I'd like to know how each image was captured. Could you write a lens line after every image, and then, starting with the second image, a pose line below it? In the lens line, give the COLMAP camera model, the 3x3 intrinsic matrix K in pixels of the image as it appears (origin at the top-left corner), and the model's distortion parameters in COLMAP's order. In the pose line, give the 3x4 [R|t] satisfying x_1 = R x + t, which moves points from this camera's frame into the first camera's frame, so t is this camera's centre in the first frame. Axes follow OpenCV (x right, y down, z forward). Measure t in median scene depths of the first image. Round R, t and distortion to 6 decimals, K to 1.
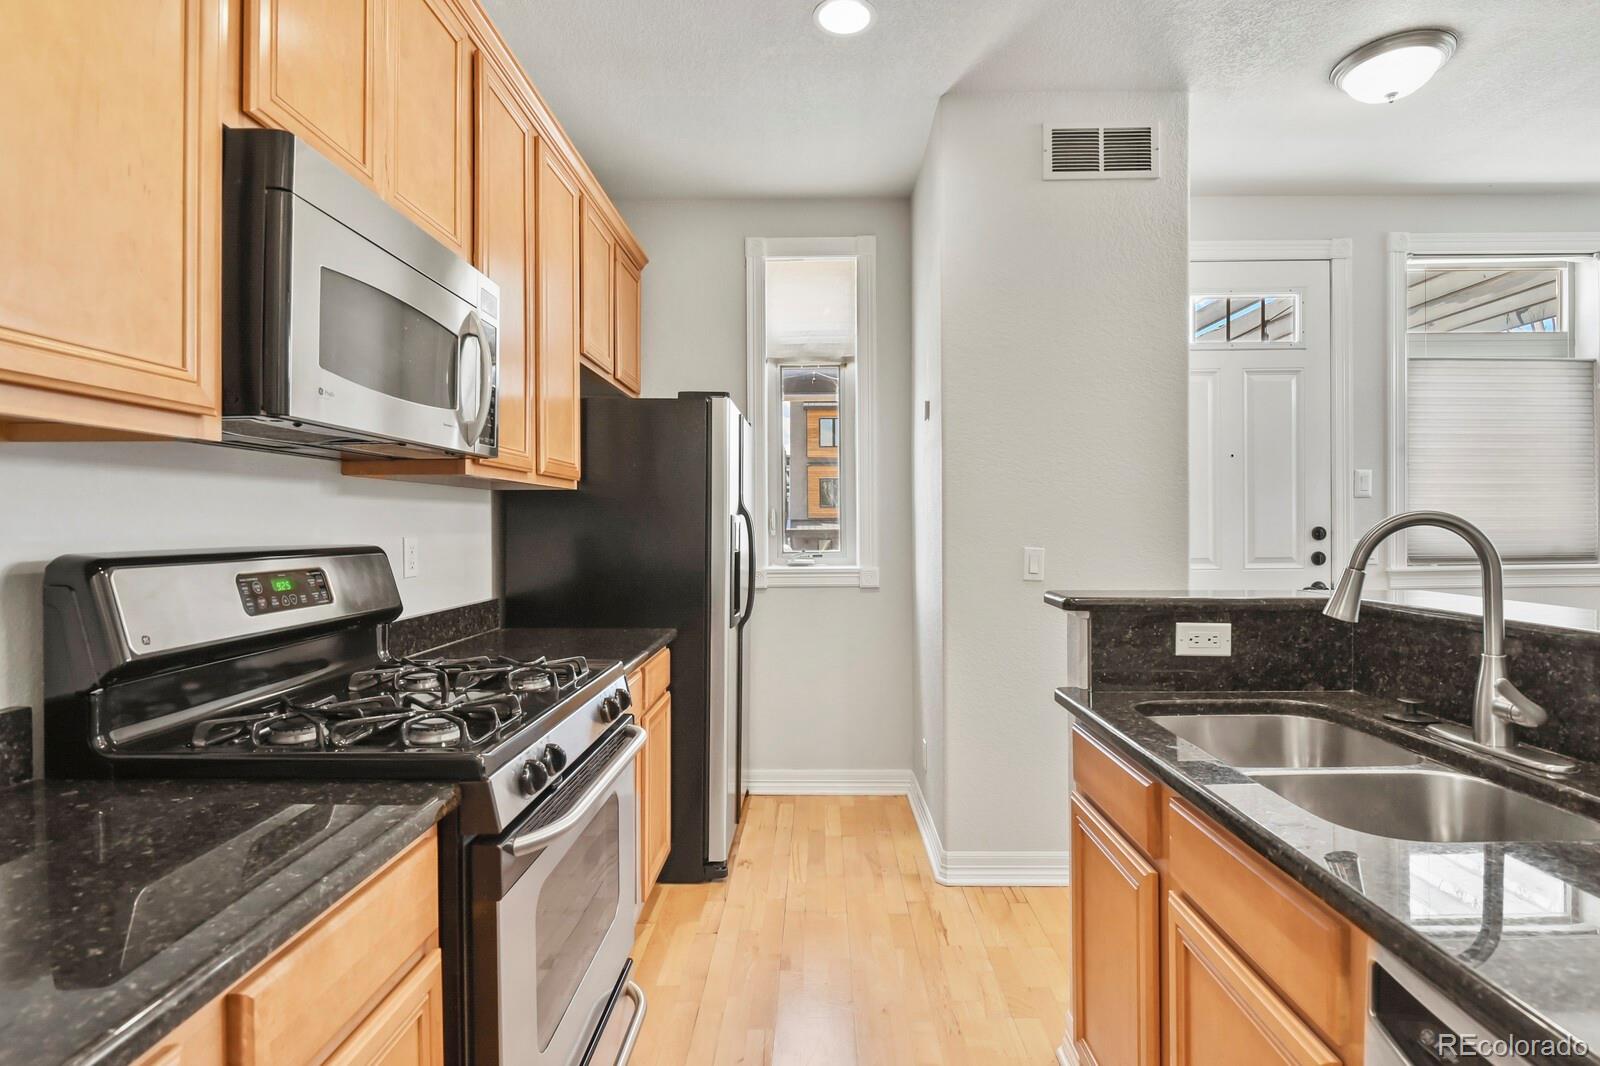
lens RADIAL K [[773.1, 0, 805.4], [0, 773.1, 529.1], [0, 0, 1]] dist [-0.002233, -0.006158]
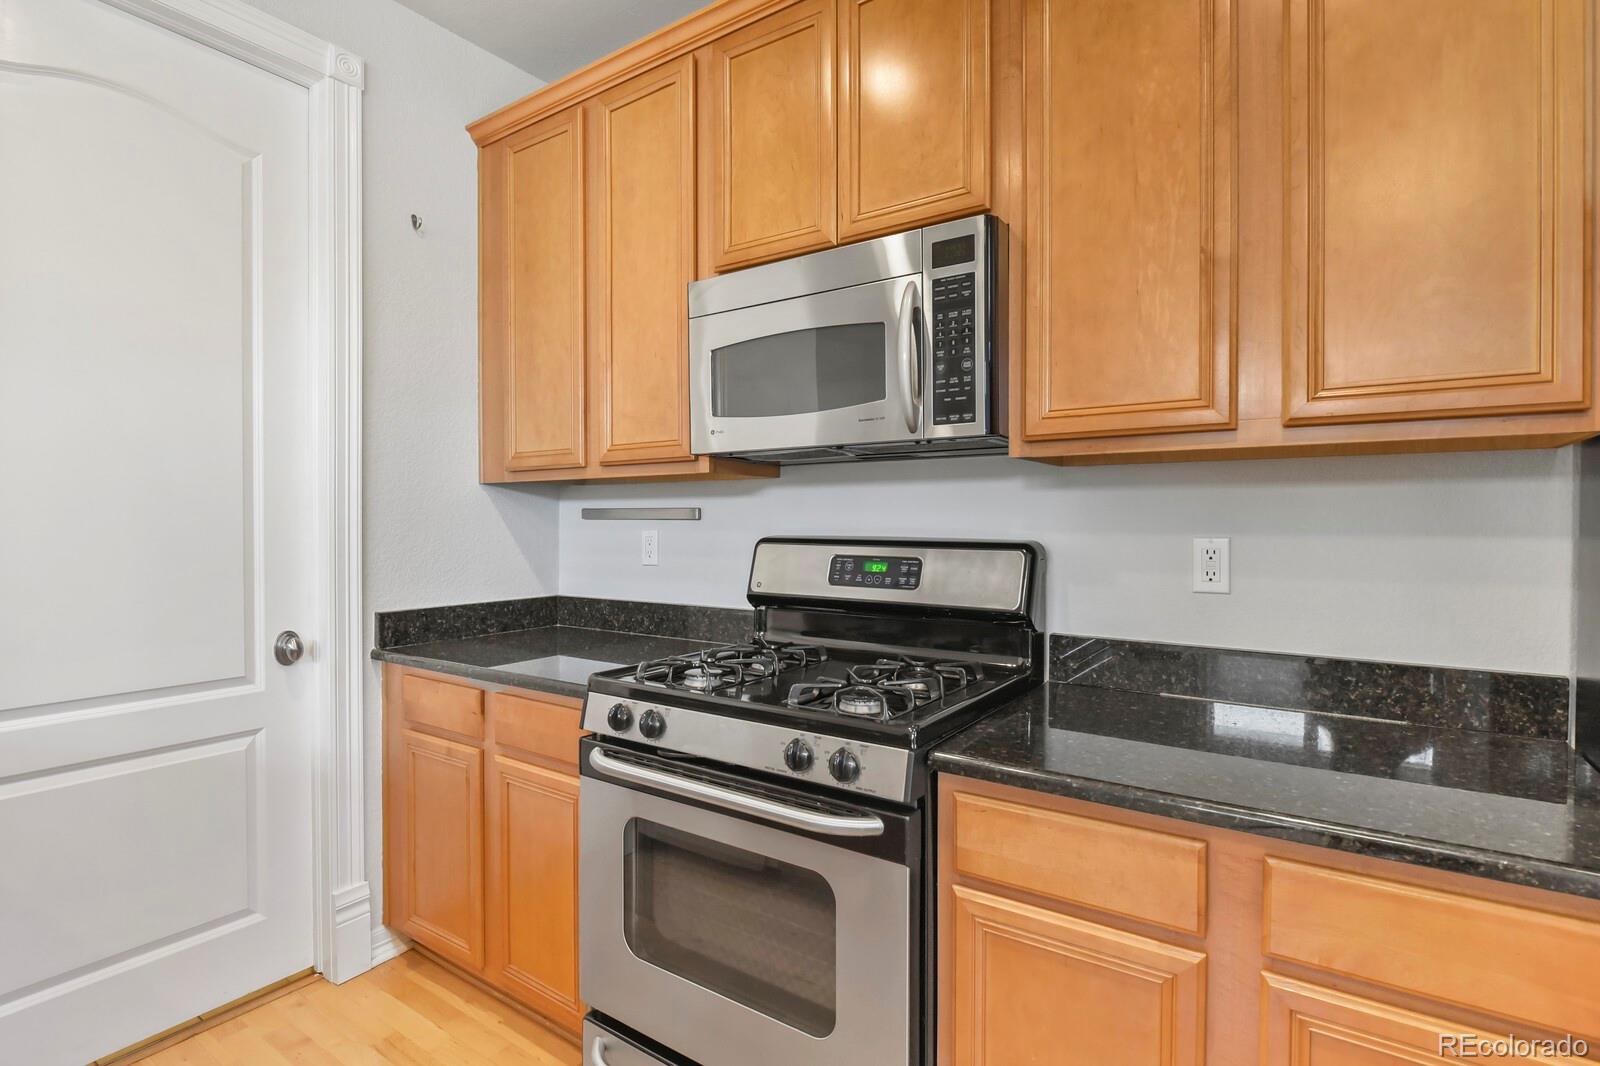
lens RADIAL K [[773.1, 0, 806.5], [0, 773.1, 528.0], [0, 0, 1]] dist [-0.002233, -0.006158]
pose [[-0.547131, 0.011277, -0.836971, 0.252220], [-0.004799, 0.999851, 0.016608, -0.007123], [0.837033, 0.013103, -0.546995, 0.907616]]
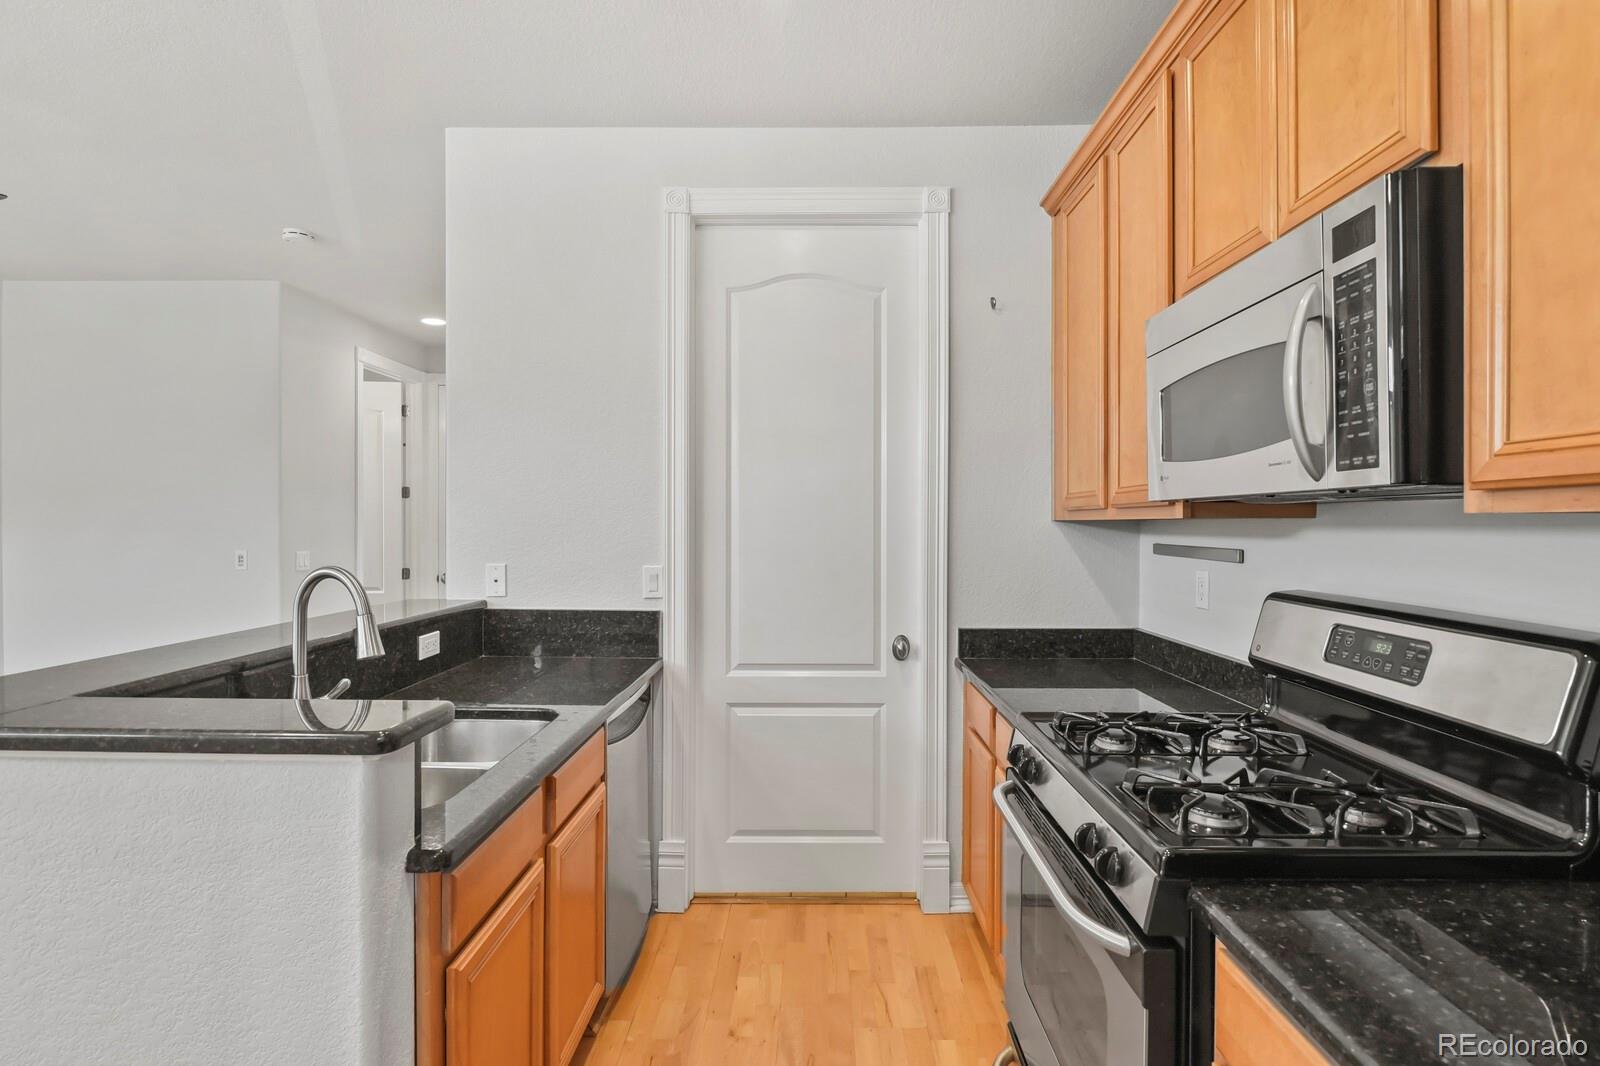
lens RADIAL K [[773.1, 0, 810.5], [0, 773.1, 528.6], [0, 0, 1]] dist [-0.002233, -0.006158]
pose [[-0.999969, 0.003017, -0.007249, 0.012556], [0.002907, 0.999881, 0.015139, -0.050055], [0.007294, 0.015117, -0.999859, 1.098195]]
